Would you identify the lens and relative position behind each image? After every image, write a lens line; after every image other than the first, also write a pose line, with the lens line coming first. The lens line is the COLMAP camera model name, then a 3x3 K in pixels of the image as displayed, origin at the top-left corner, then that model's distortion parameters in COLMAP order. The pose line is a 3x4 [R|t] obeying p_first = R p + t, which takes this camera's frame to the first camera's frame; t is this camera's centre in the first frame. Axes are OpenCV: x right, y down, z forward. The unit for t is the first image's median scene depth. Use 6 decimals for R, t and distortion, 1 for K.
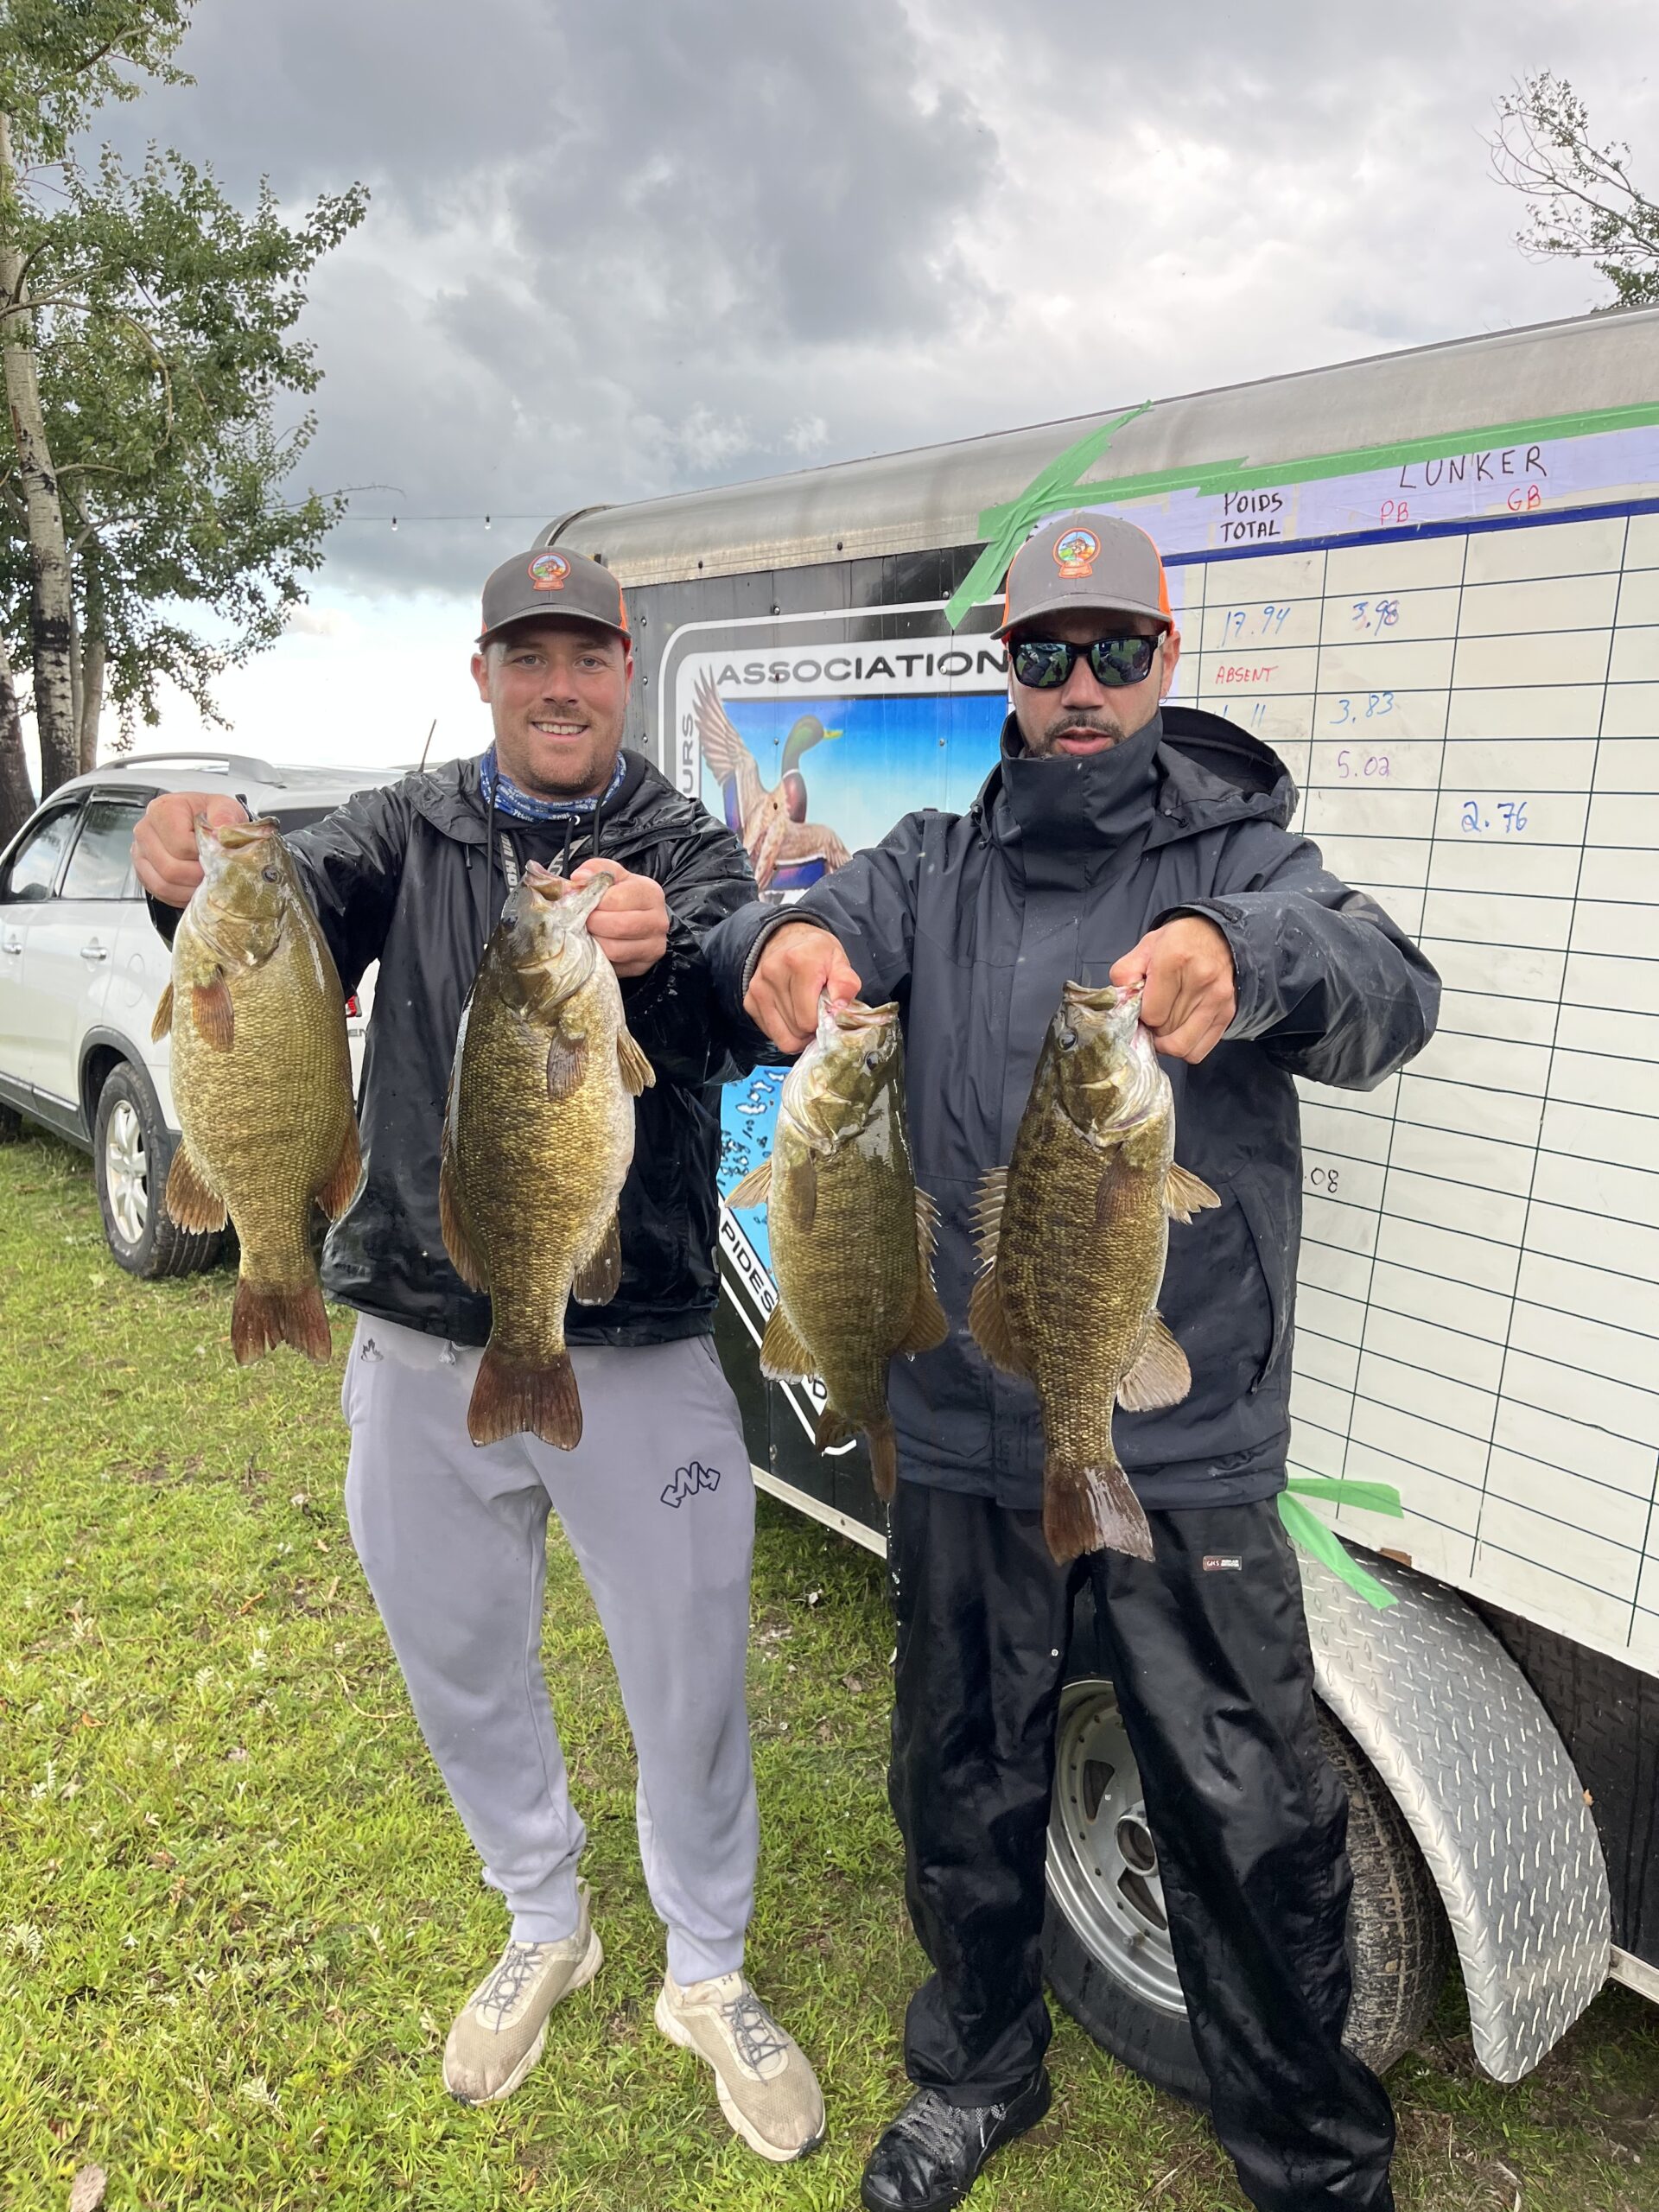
lens RADIAL K [[1779.0, 0, 823.2], [0, 1779.0, 1097.8], [0, 0, 1]] dist [0.095536, -0.164878]
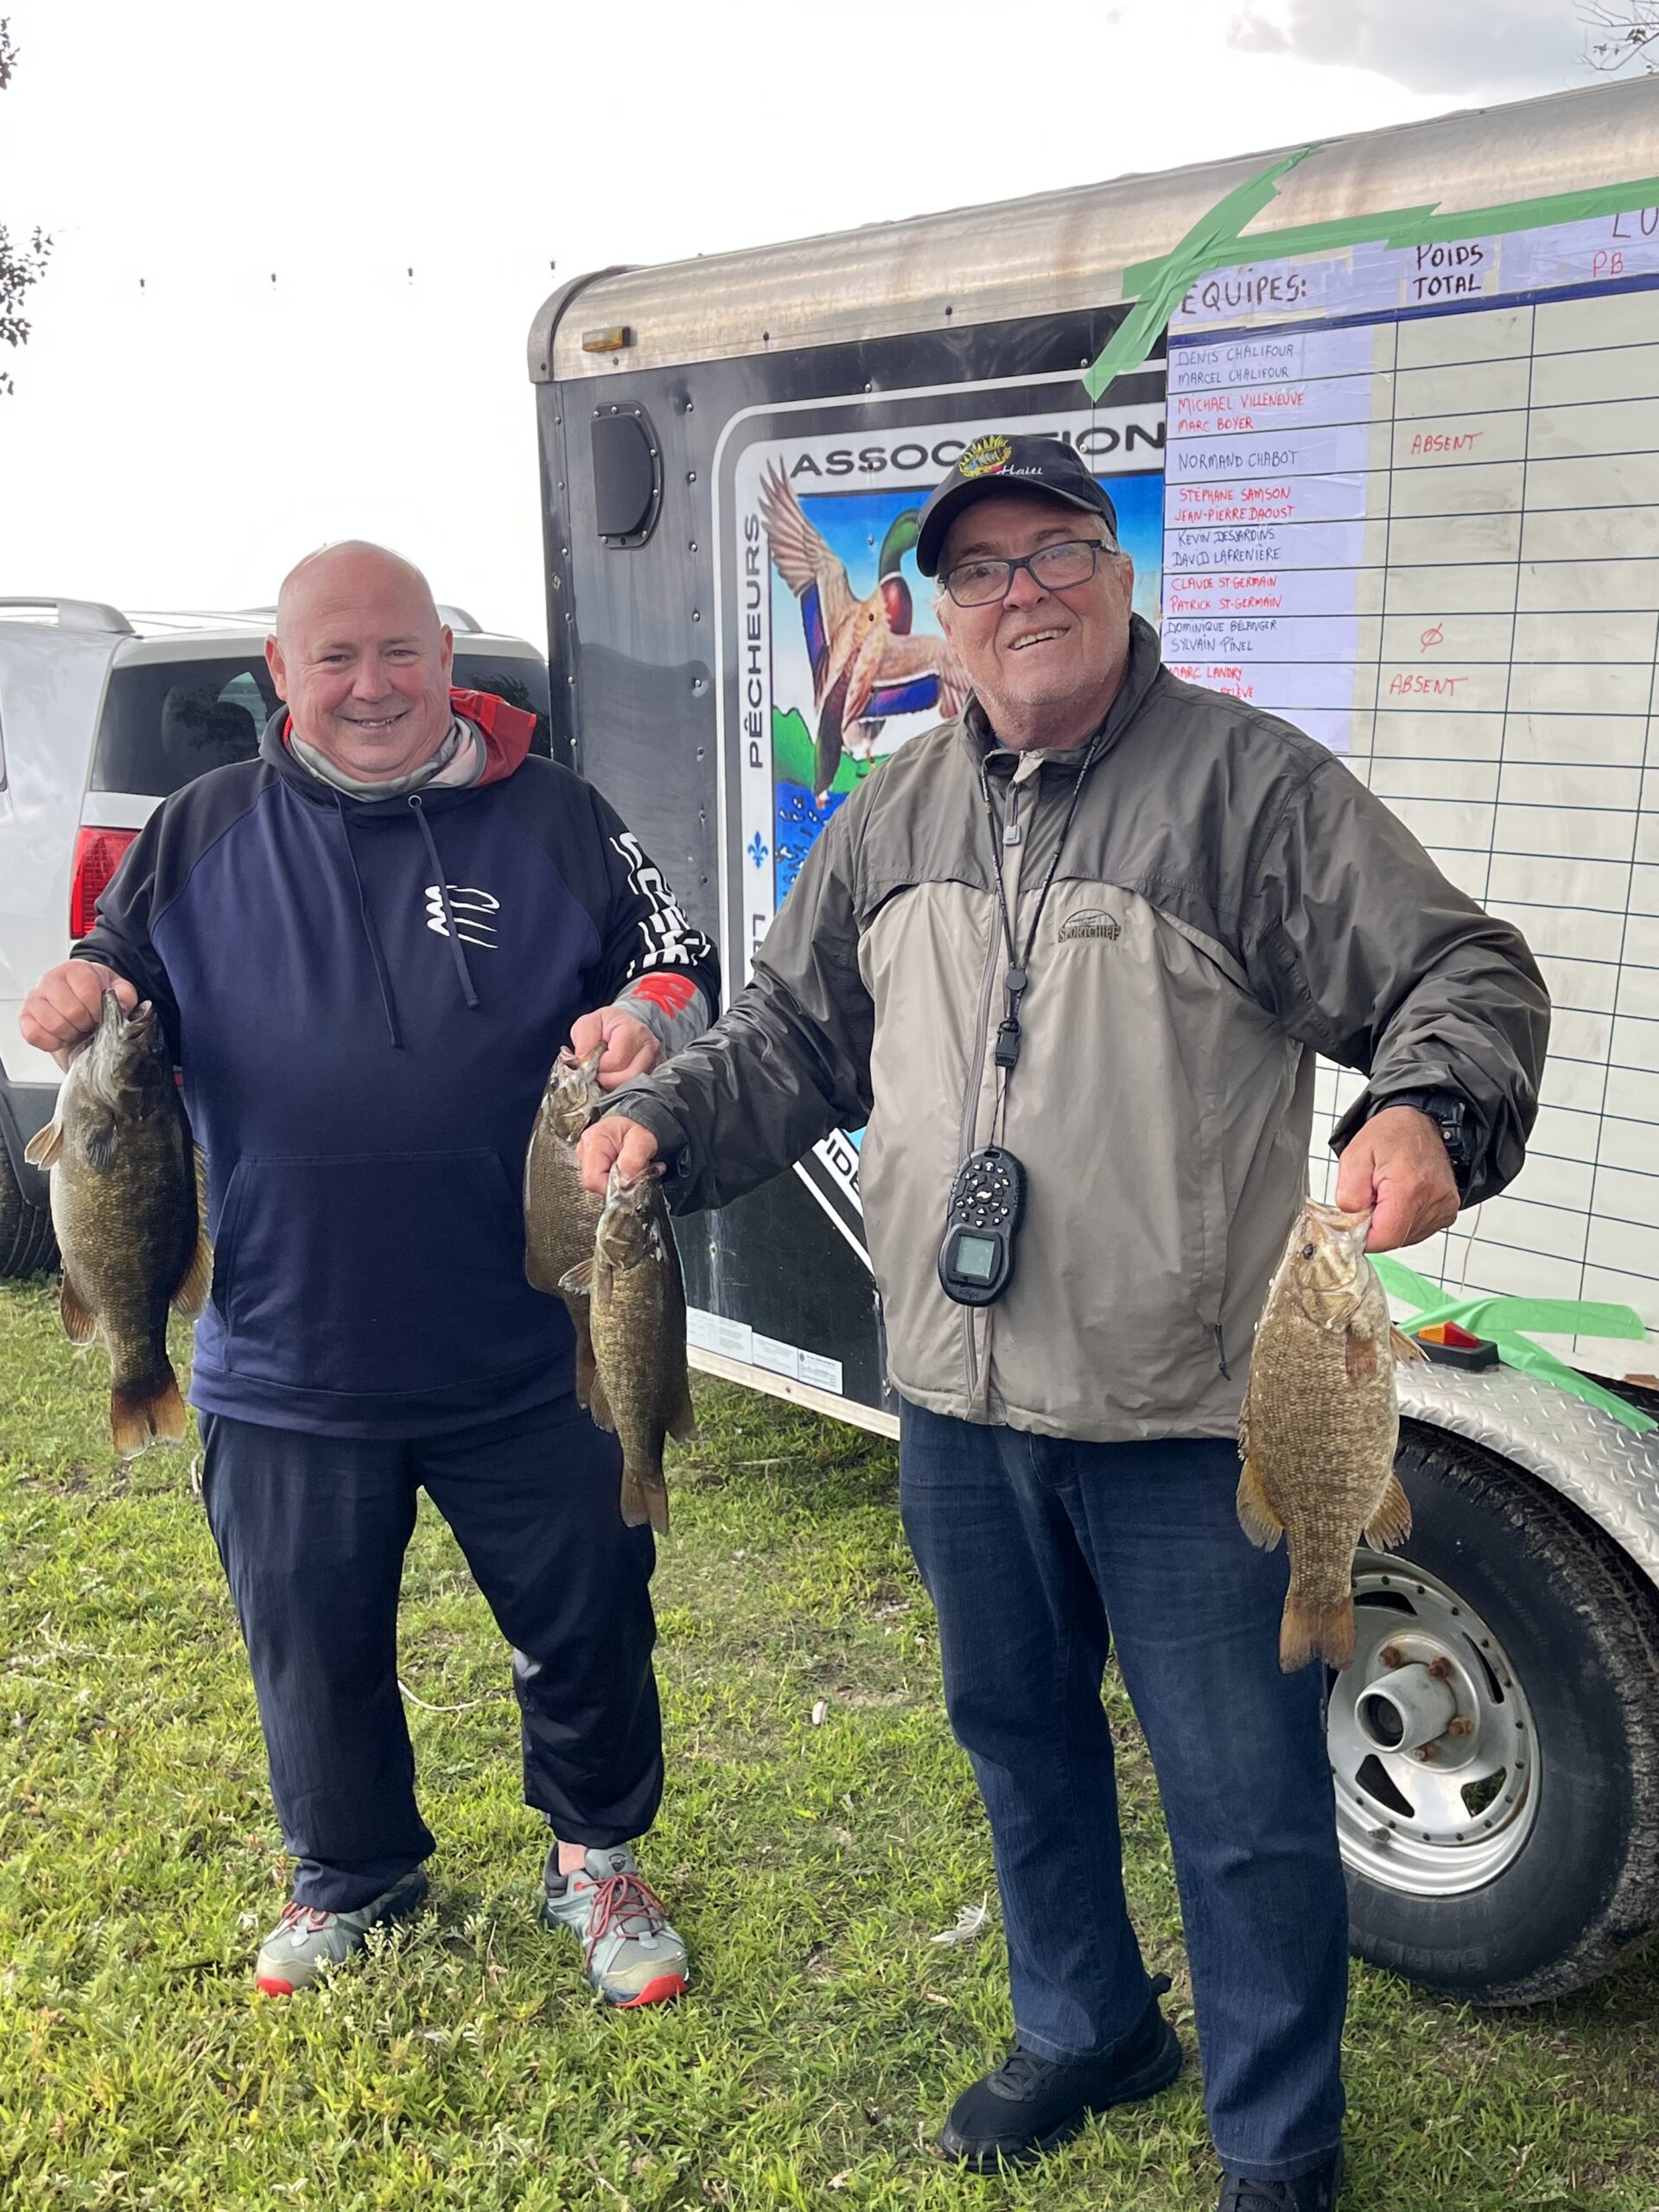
lens RADIAL K [[2533.8, 0, 813.2], [0, 2533.8, 1097.9], [0, 0, 1]] dist [0.108410, -0.448513]
pose [[0.998035, -0.043185, 0.045392, -0.115984], [0.042990, 0.999062, 0.005258, 0.056284], [-0.045576, -0.003296, 0.998955, -0.205495]]
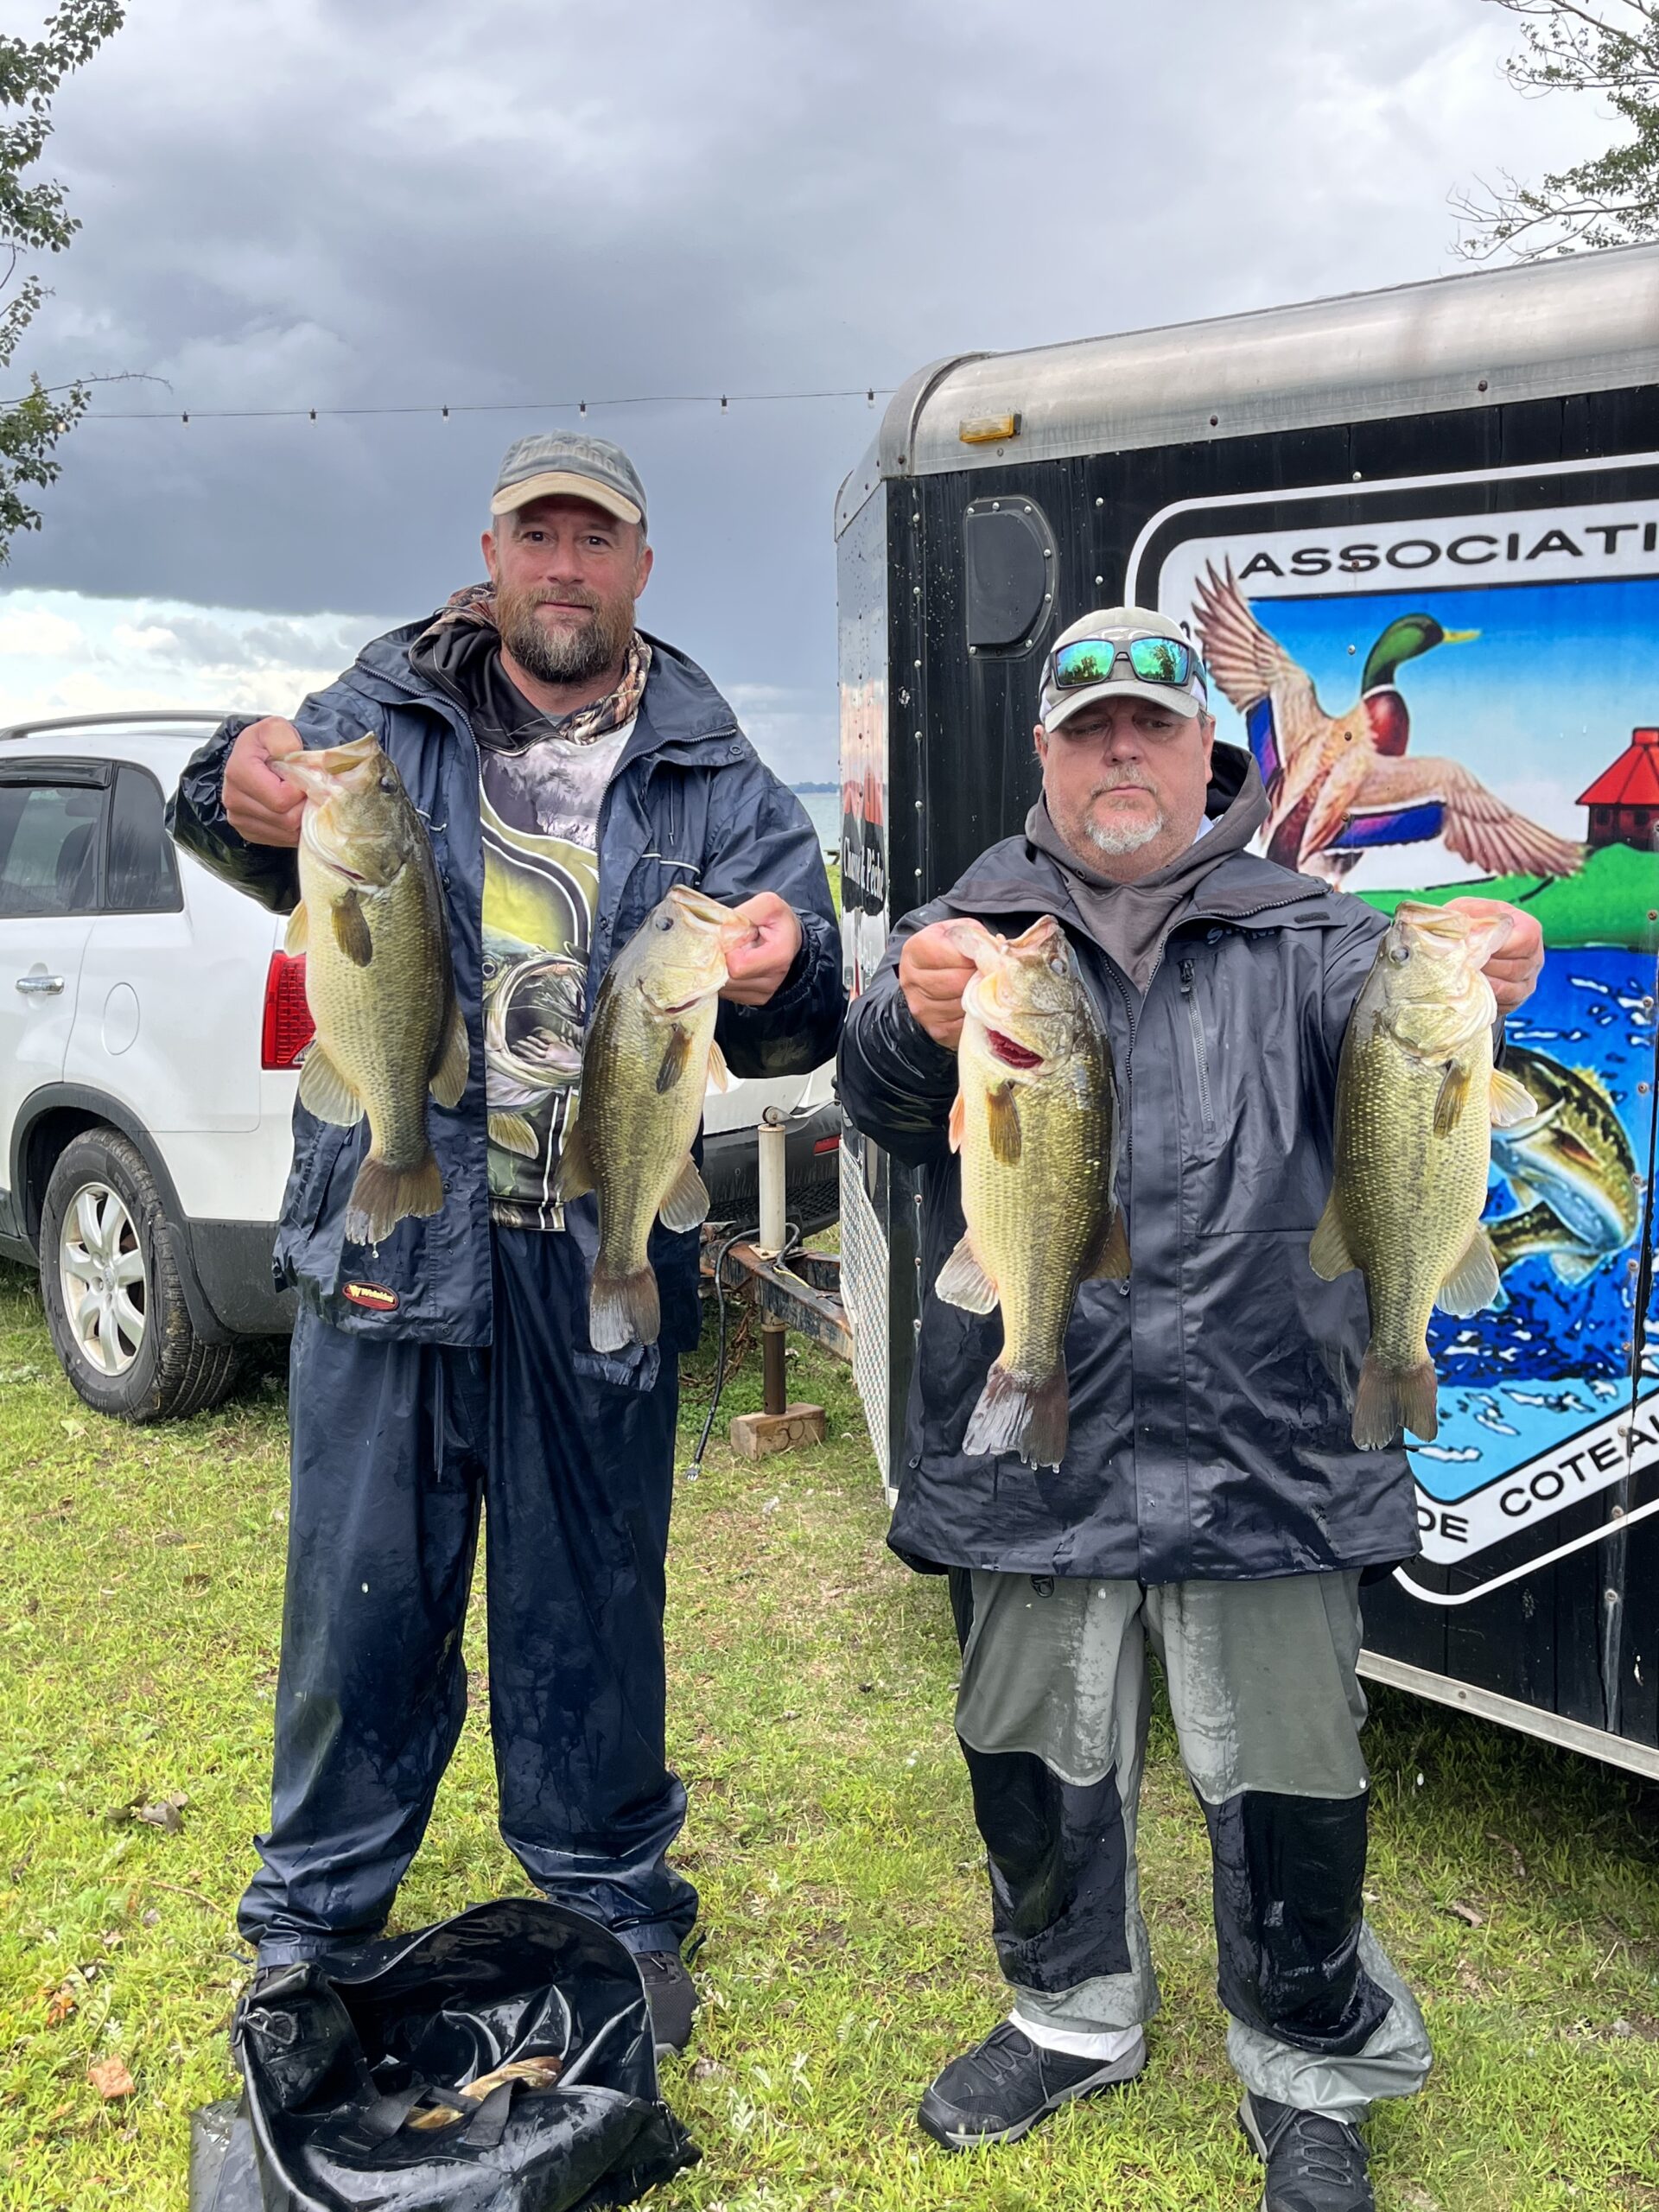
lens RADIAL K [[2253.3, 0, 828.1], [0, 2253.3, 1112.1], [0, 0, 1]] dist [0.093471, -0.163156]
pose [[0.993558, -0.041264, 0.105546, -0.341133], [0.043143, 0.998947, -0.015581, -0.000092], [-0.104792, 0.020034, 0.994292, 0.074712]]
